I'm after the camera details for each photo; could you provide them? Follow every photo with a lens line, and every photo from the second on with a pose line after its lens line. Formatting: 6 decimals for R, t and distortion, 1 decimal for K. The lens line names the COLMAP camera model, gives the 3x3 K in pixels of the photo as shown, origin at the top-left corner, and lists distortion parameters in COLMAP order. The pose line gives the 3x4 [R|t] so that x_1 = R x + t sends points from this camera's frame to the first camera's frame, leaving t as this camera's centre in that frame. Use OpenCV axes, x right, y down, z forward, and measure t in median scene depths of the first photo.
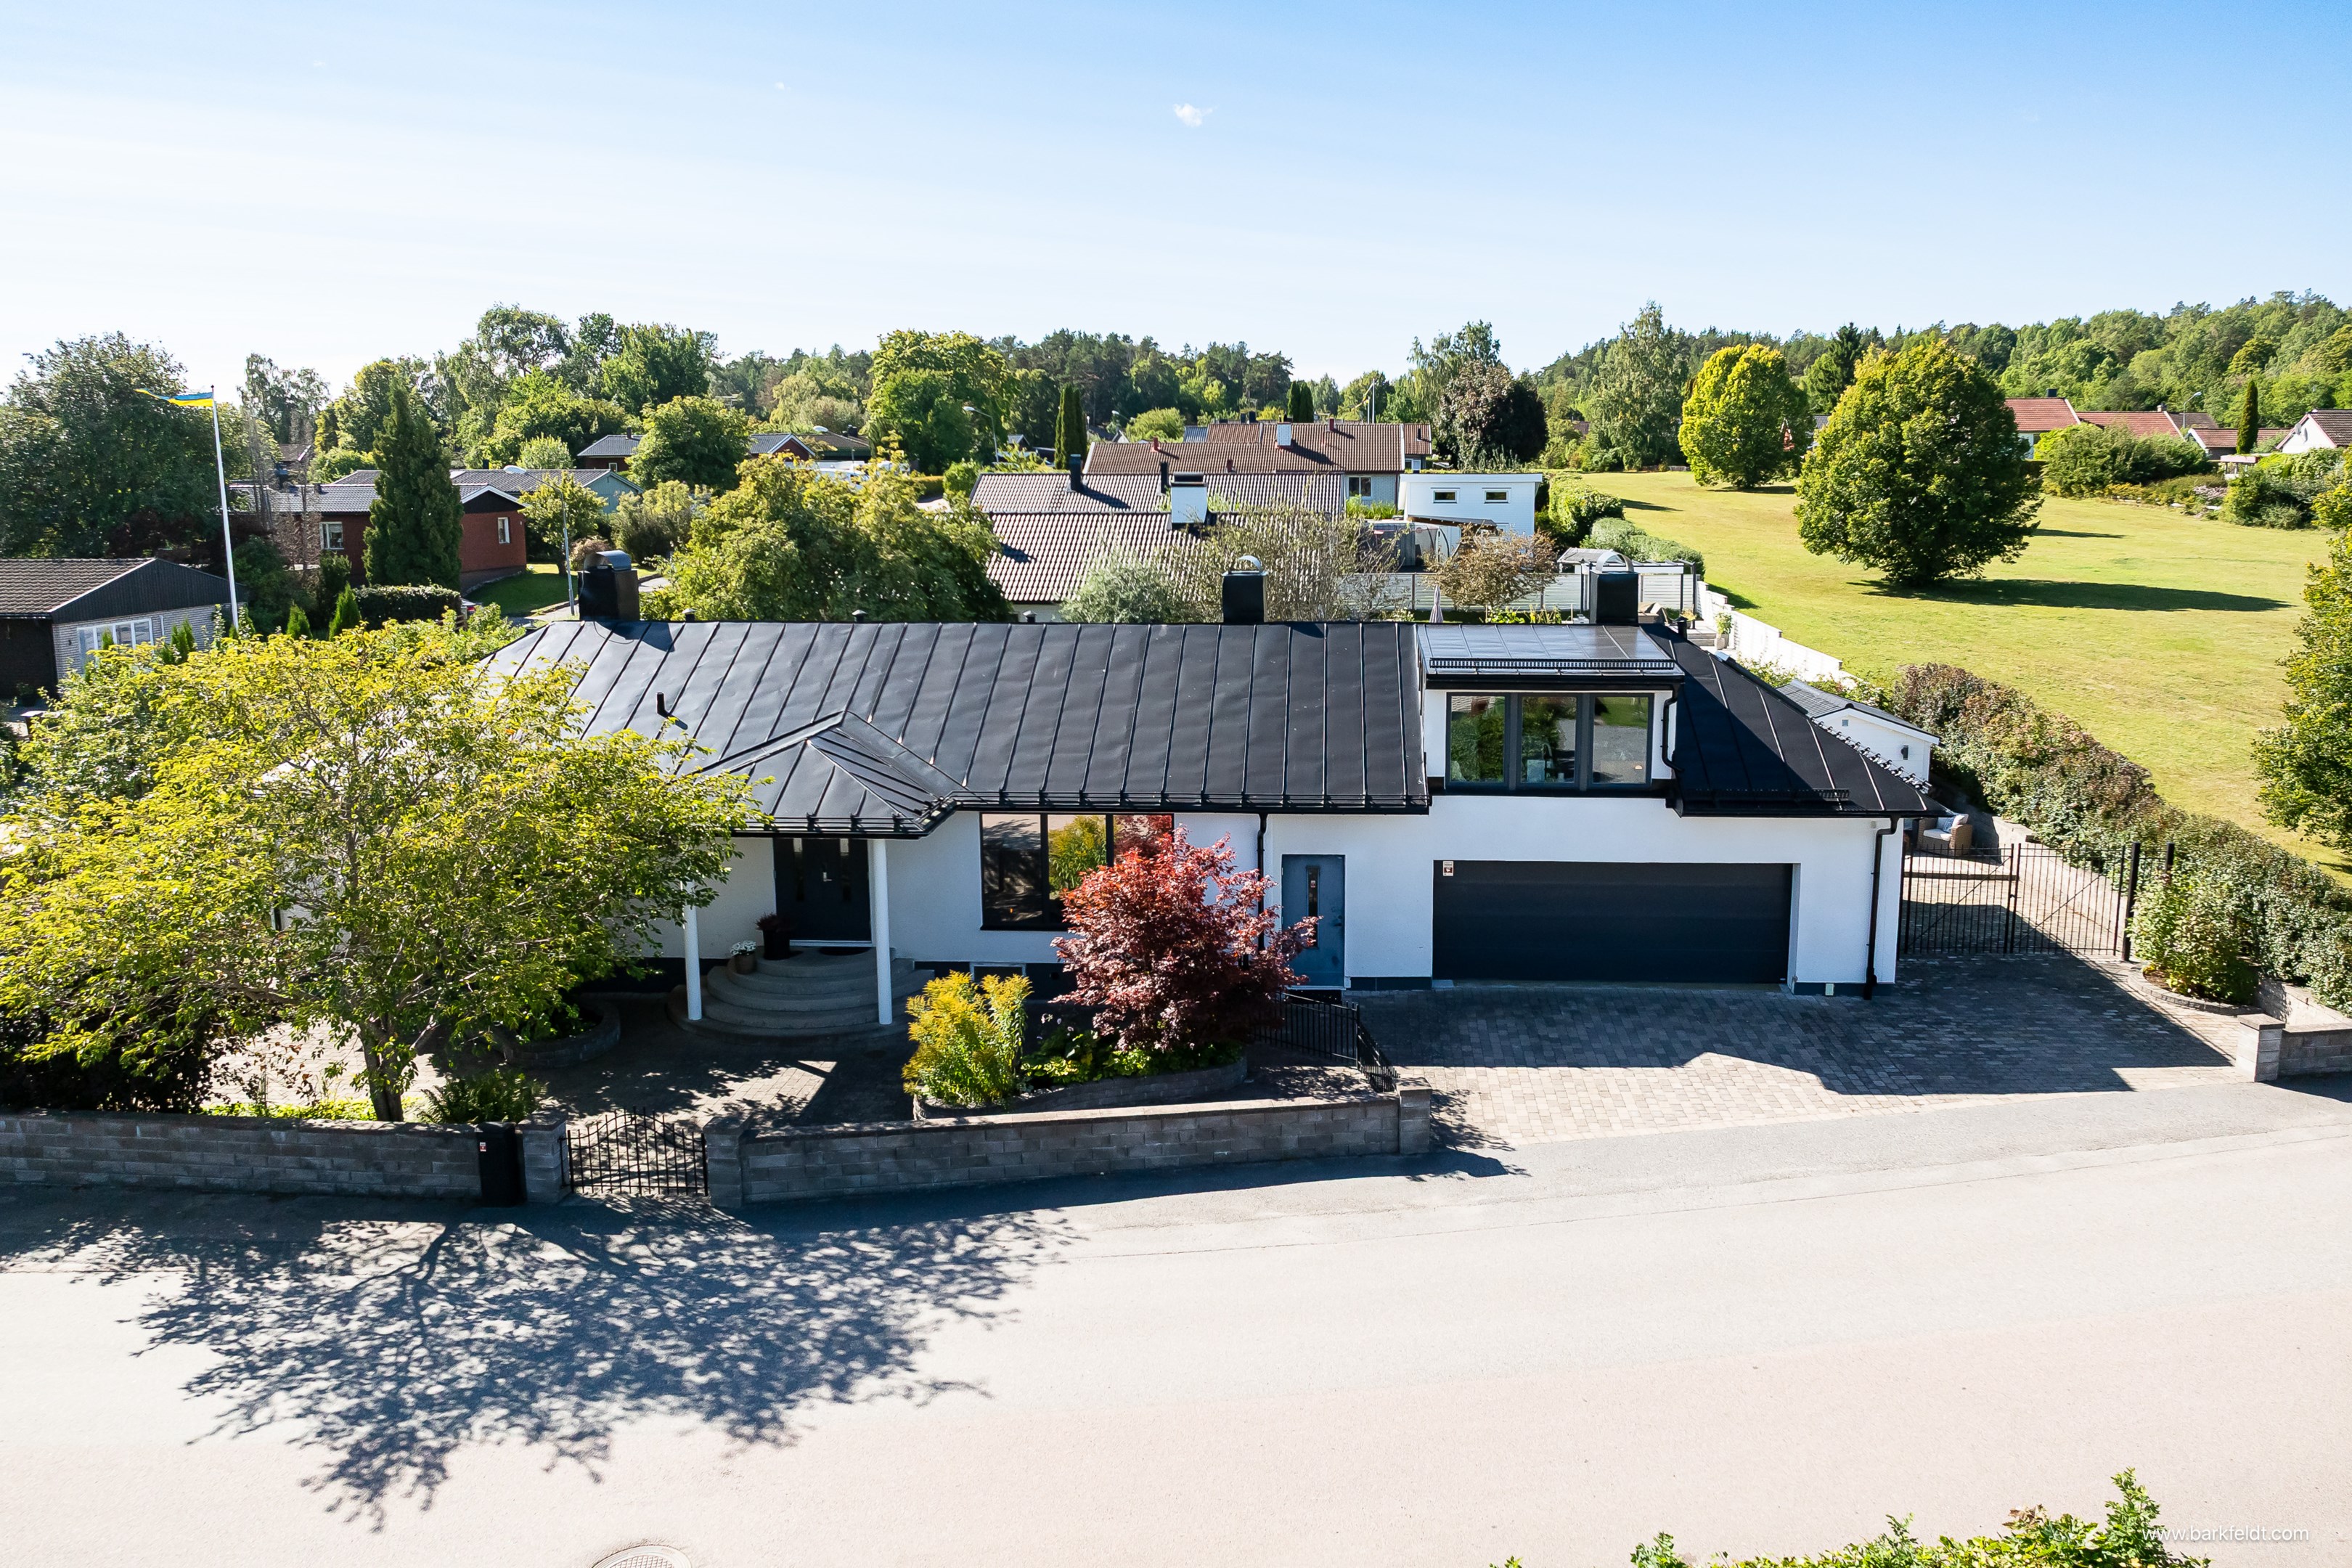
lens RADIAL K [[1720.6, 0, 1255.7], [0, 1720.6, 721.2], [0, 0, 1]] dist [-0.047544, 0.000649]
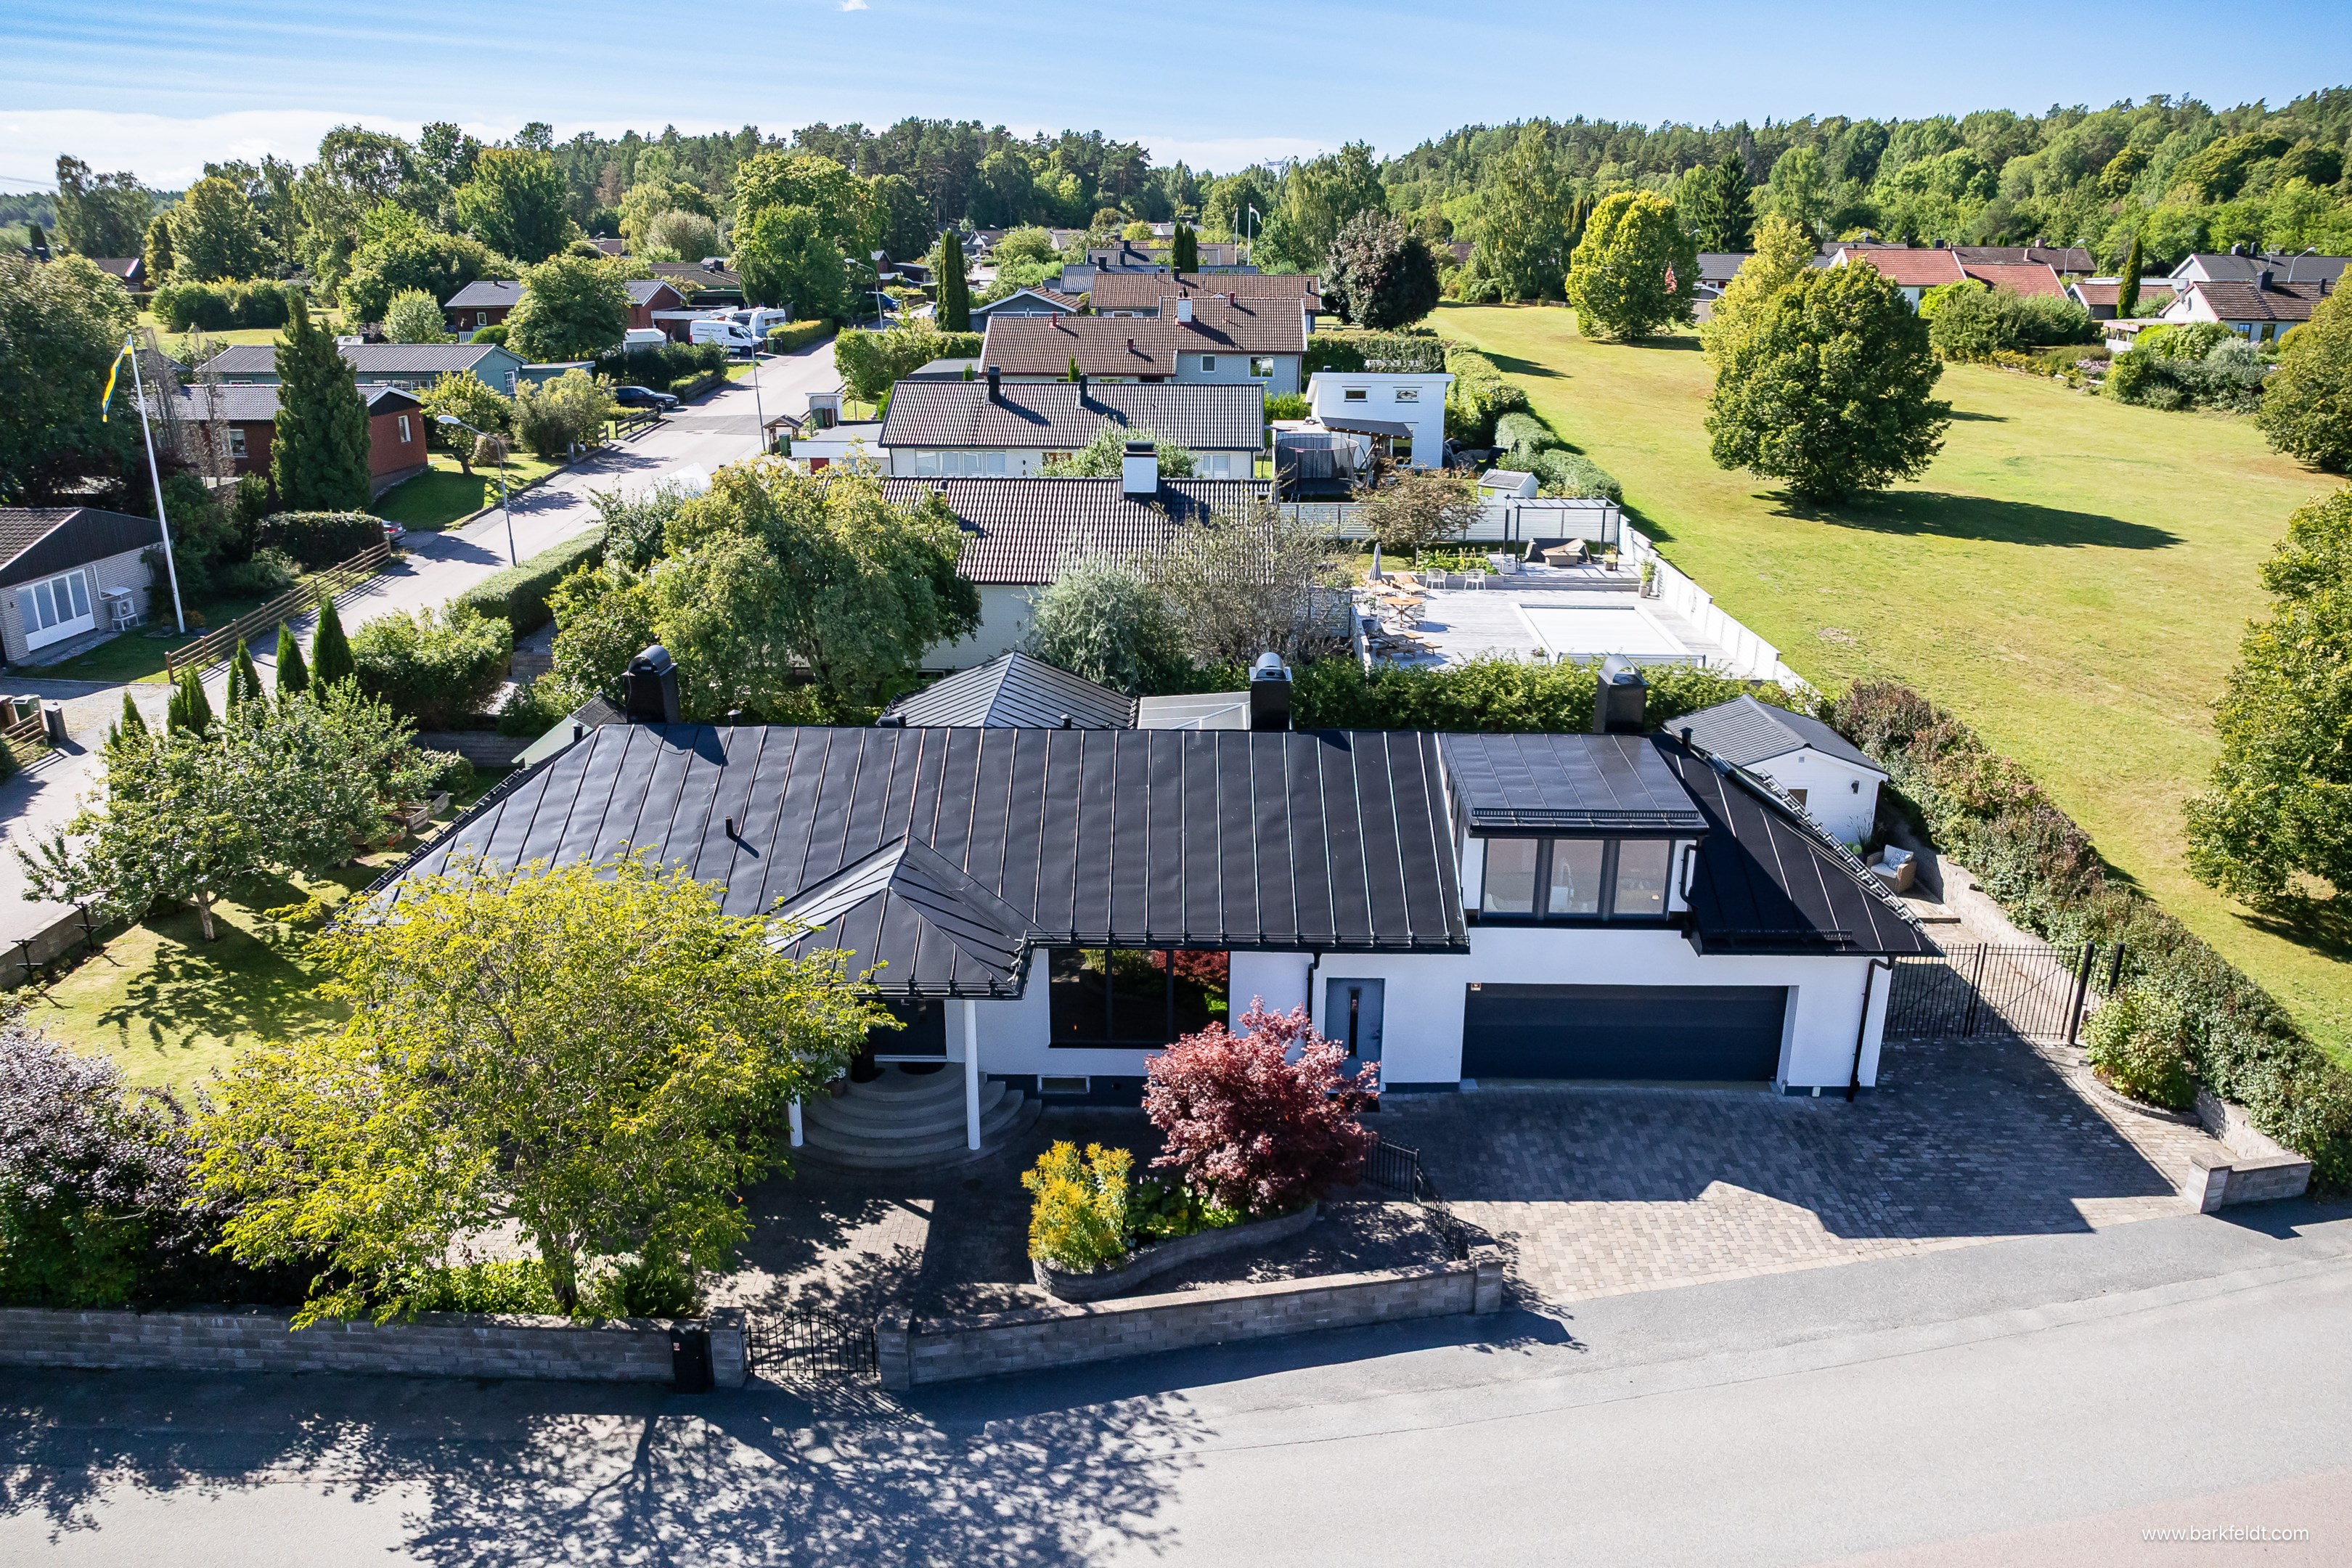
lens RADIAL K [[1706.5, 0, 1176.0], [0, 1706.5, 784.0], [0, 0, 1]] dist [-0.043917, -0.001639]
pose [[0.999101, -0.005182, 0.042078, -0.088738], [-0.001633, 0.987062, 0.160330, -0.153783], [-0.042365, -0.160255, 0.986166, -0.023311]]
